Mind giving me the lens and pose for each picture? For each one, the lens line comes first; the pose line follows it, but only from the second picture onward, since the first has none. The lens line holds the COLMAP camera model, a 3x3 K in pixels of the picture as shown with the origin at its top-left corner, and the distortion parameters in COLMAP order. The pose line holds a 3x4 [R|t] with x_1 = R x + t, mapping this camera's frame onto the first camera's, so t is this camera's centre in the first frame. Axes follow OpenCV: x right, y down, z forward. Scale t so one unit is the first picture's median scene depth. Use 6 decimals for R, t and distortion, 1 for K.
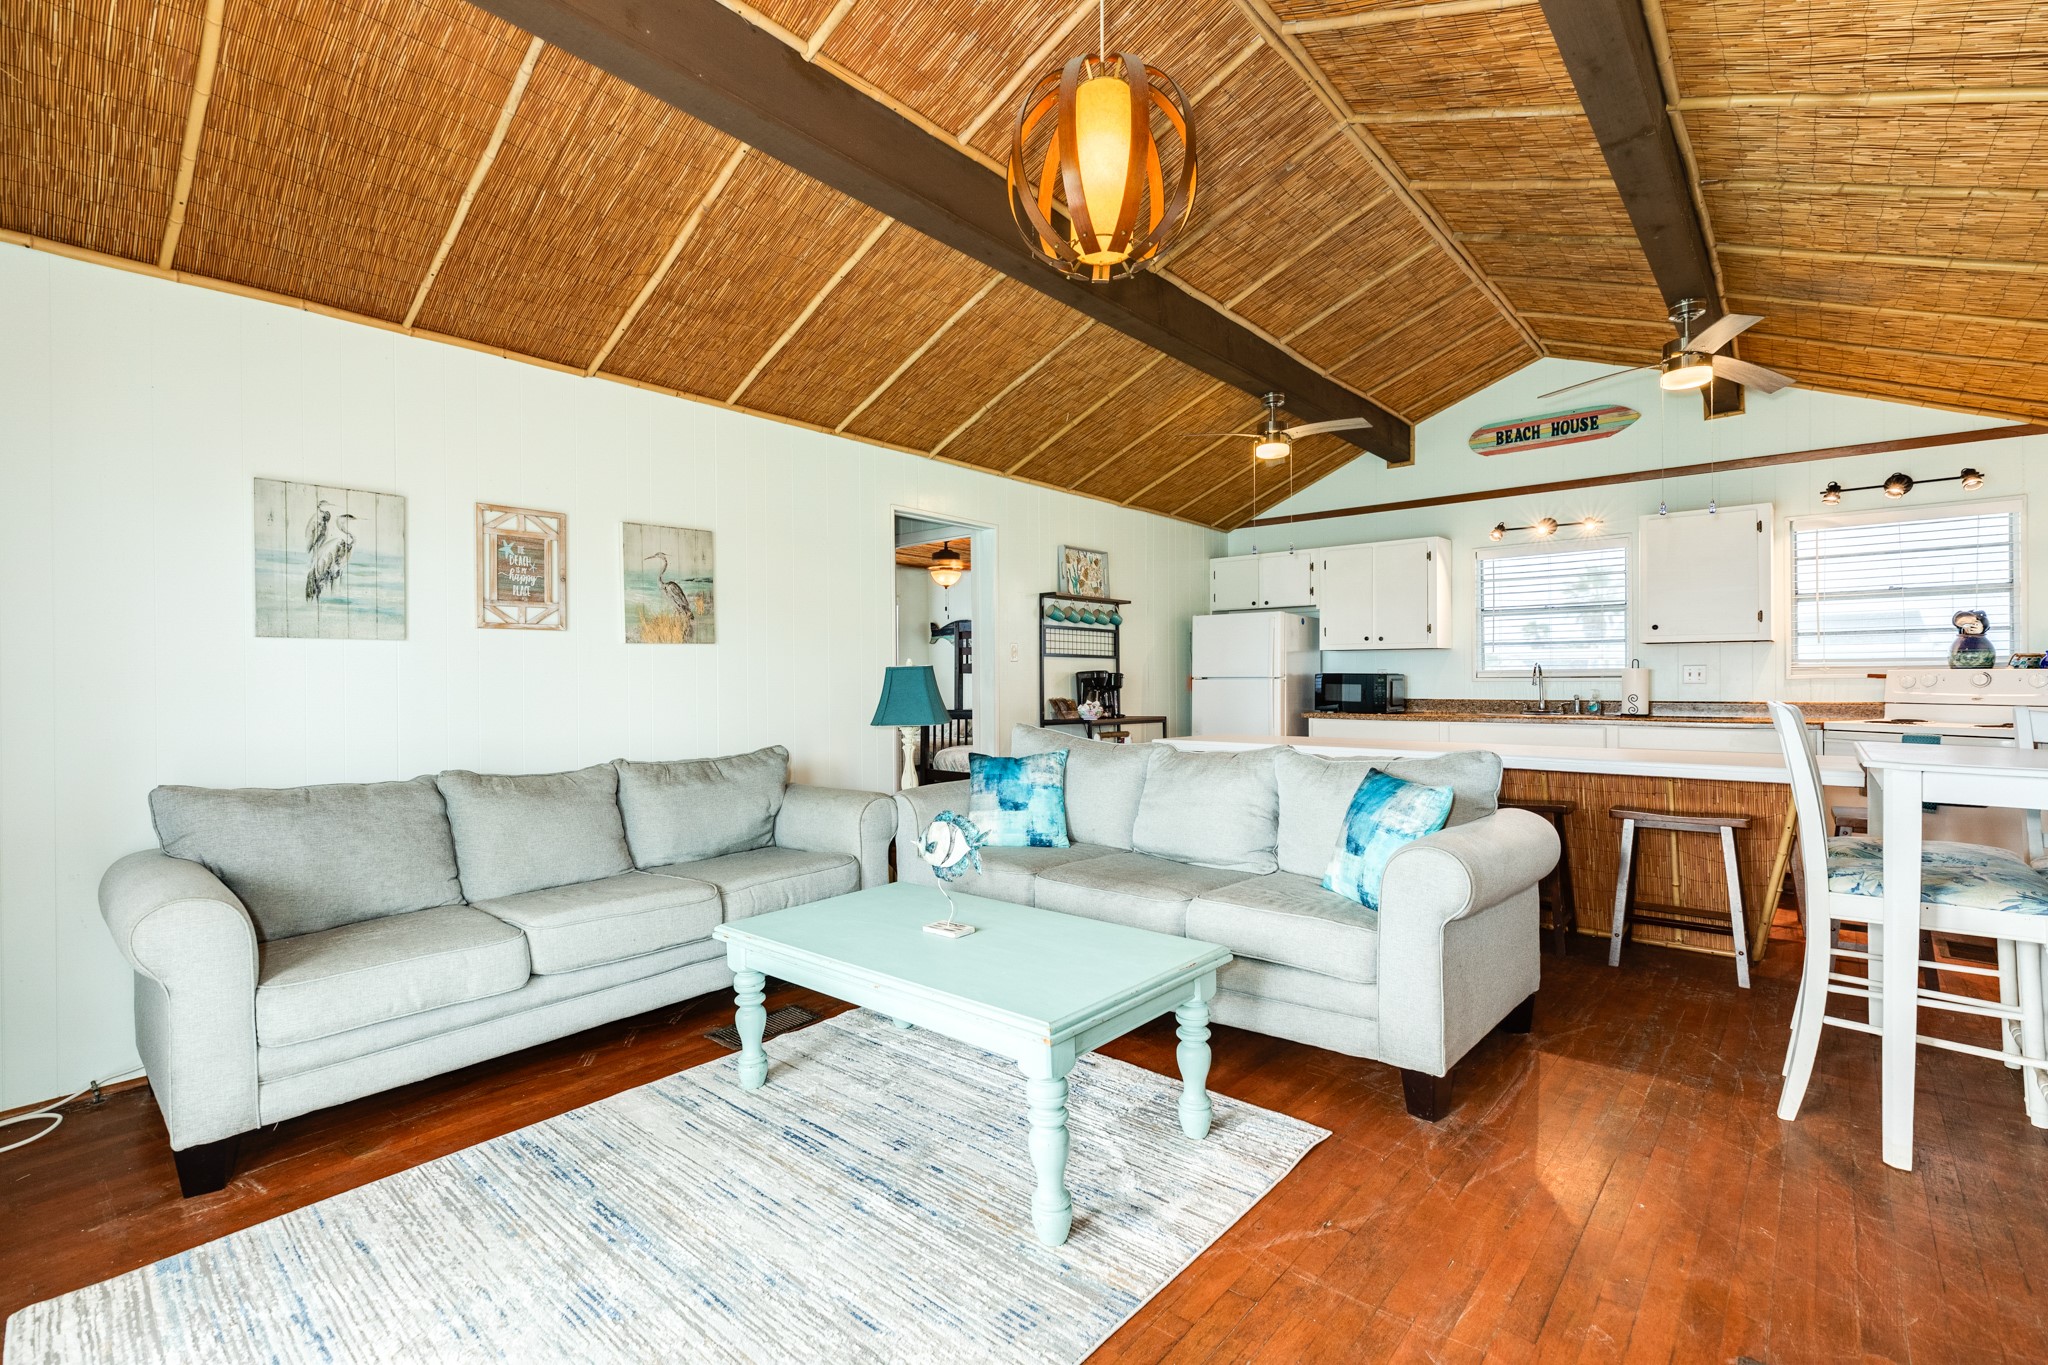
lens RADIAL K [[909.9, 0, 1020.7], [0, 909.9, 677.0], [0, 0, 1]] dist [0.006896, -0.000432]
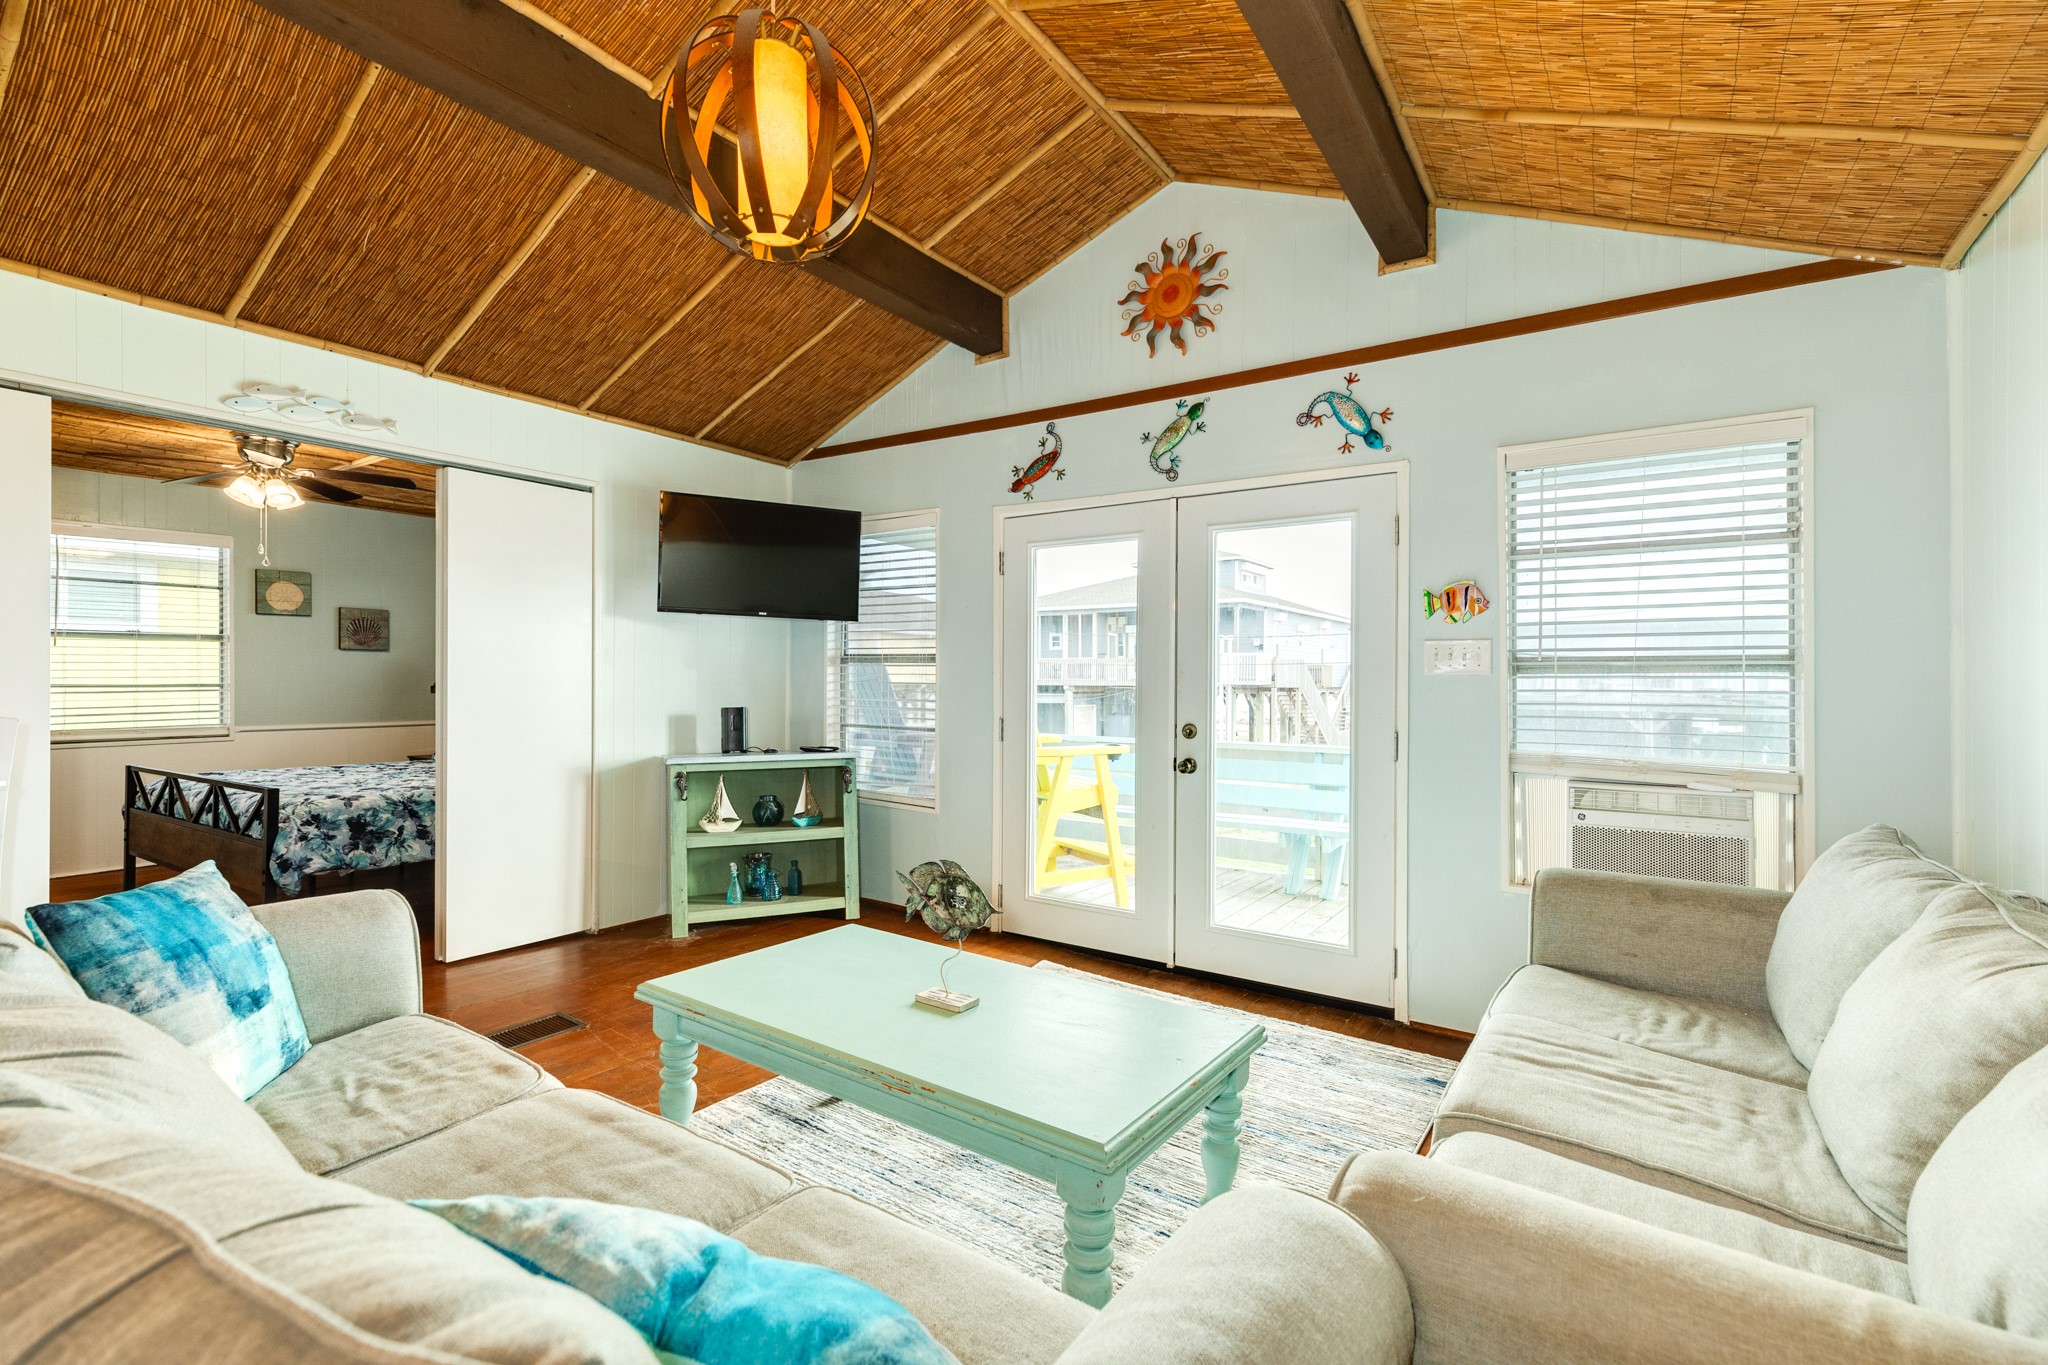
lens RADIAL K [[909.9, 0, 1020.7], [0, 909.9, 677.0], [0, 0, 1]] dist [0.006896, -0.000432]
pose [[-0.992071, -0.001828, -0.125667, -0.027204], [-0.000669, 0.999957, -0.009264, -0.006755], [0.125678, -0.009106, -0.992029, 1.179709]]
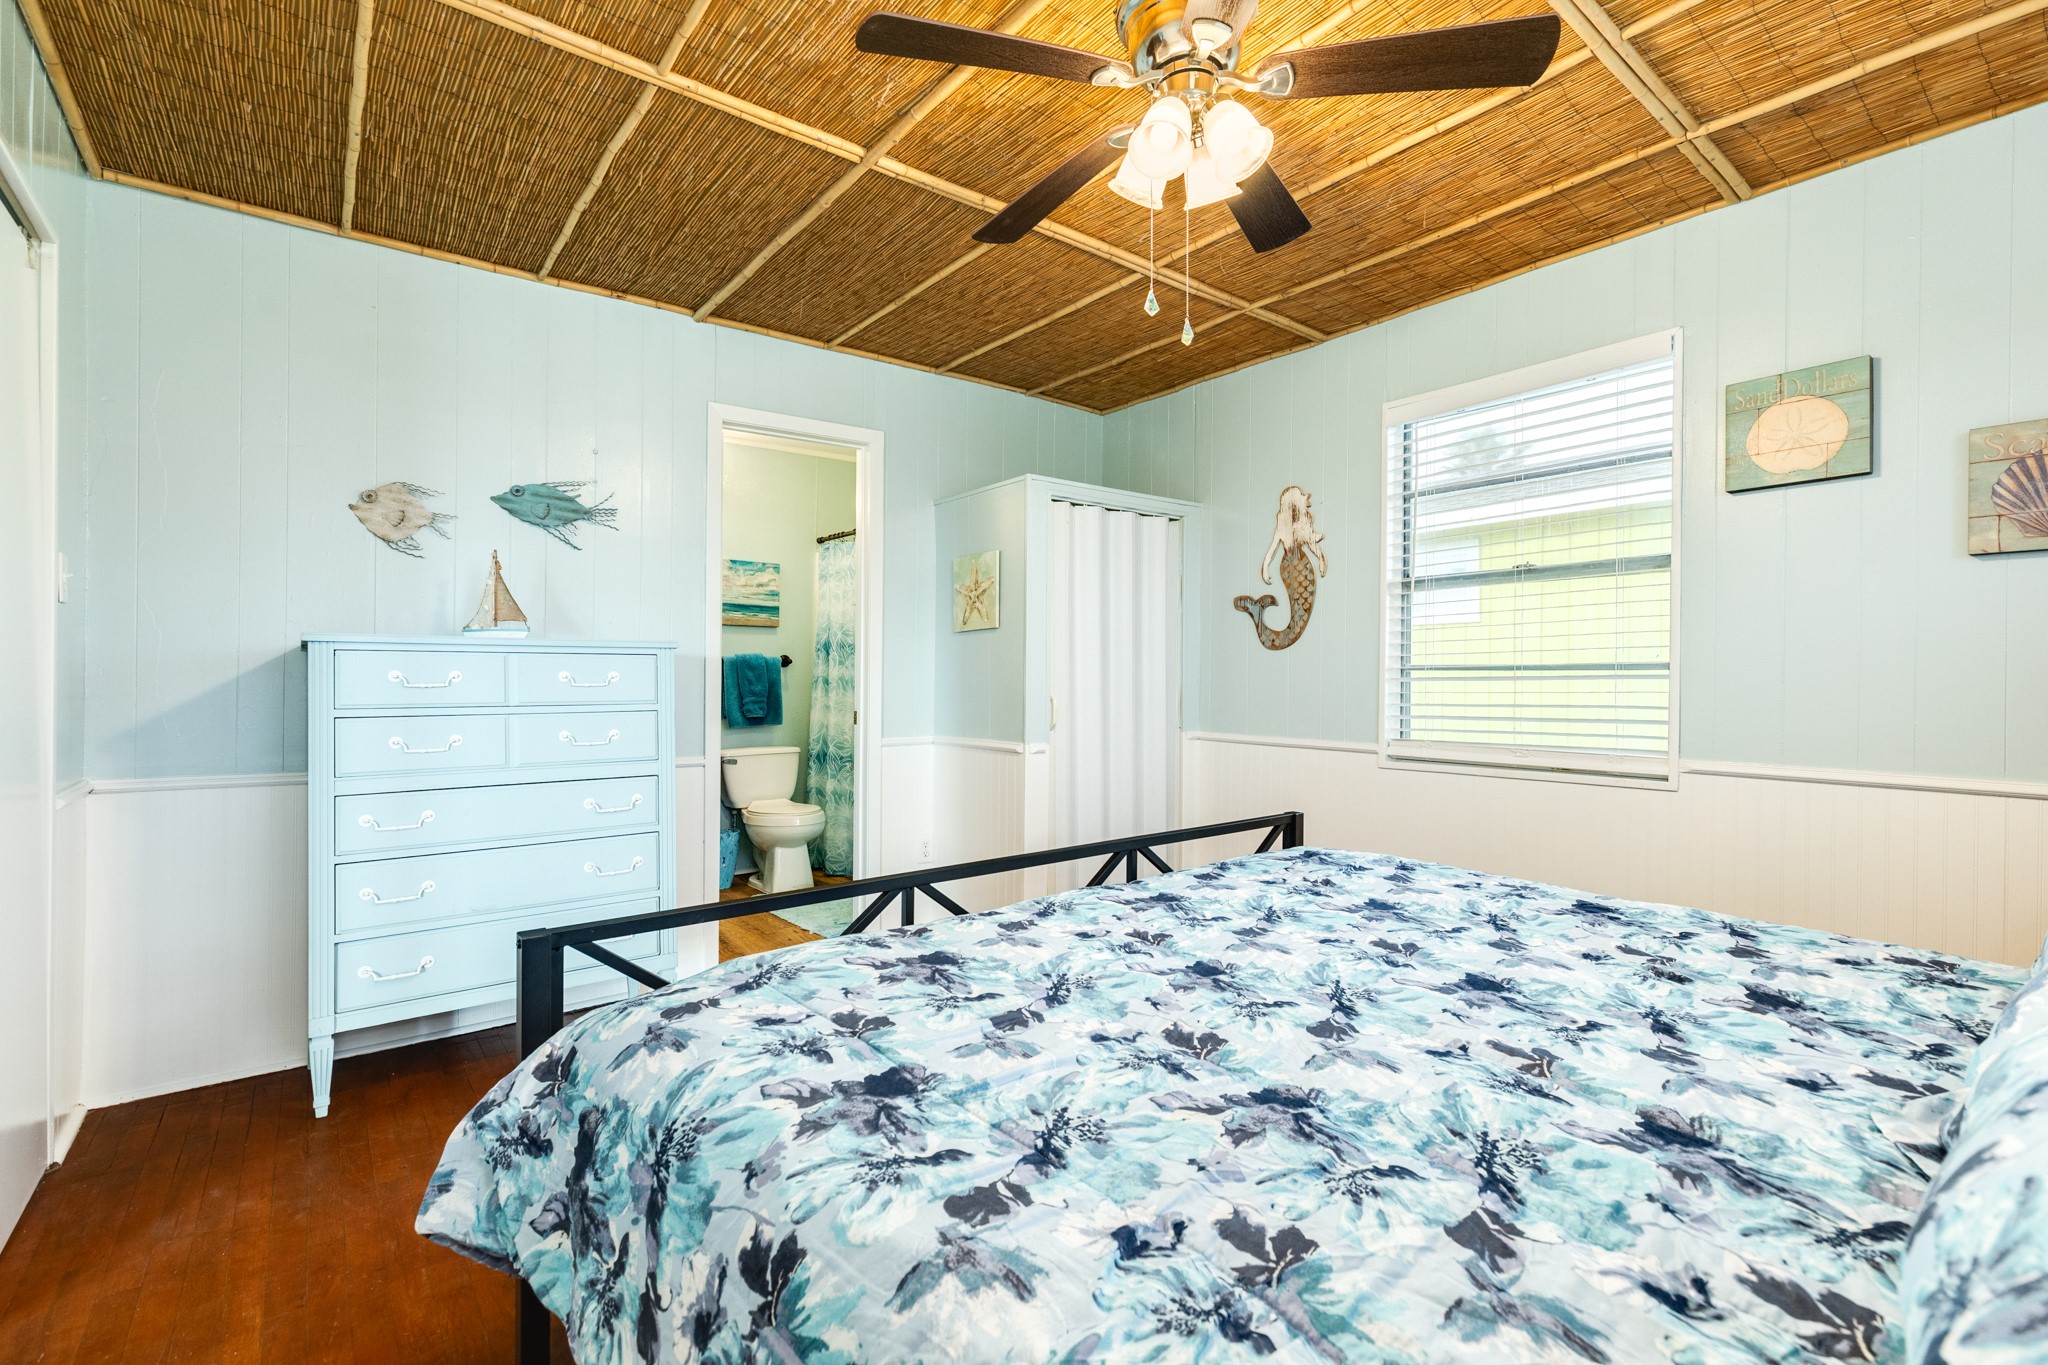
lens RADIAL K [[909.9, 0, 1020.7], [0, 909.9, 677.0], [0, 0, 1]] dist [0.006896, -0.000432]
pose [[0.178856, -0.000491, 0.983875, 0.358146], [-0.008404, 0.999963, 0.002027, 0.005009], [-0.983839, -0.008631, 0.178846, -0.199535]]
